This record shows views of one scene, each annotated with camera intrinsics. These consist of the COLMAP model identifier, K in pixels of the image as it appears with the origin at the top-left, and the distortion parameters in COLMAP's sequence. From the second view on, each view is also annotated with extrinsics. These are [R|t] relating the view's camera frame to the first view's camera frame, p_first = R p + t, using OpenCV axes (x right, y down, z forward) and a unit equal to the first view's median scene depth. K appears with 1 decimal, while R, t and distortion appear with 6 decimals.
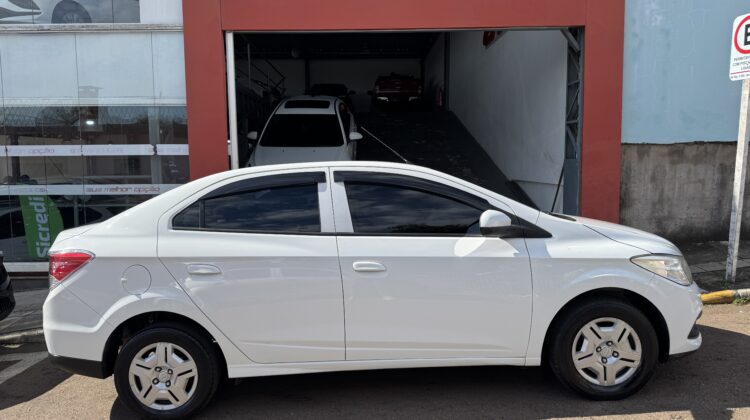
lens RADIAL K [[533.2, 0, 375.0], [0, 533.2, 210.0], [0, 0, 1]] dist [0.113921, -0.163243]
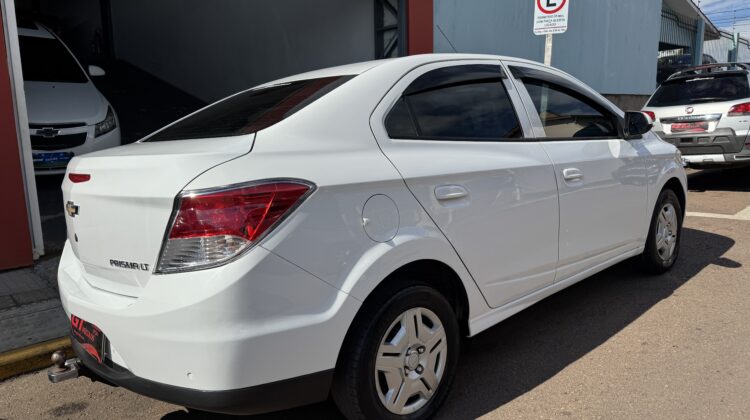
lens RADIAL K [[533.2, 0, 375.0], [0, 533.2, 210.0], [0, 0, 1]] dist [0.113921, -0.163243]
pose [[0.714548, -0.104495, 0.691738, -0.853040], [0.071484, 0.994512, 0.076392, 0.072111], [-0.695925, -0.005138, 0.718096, 0.564583]]
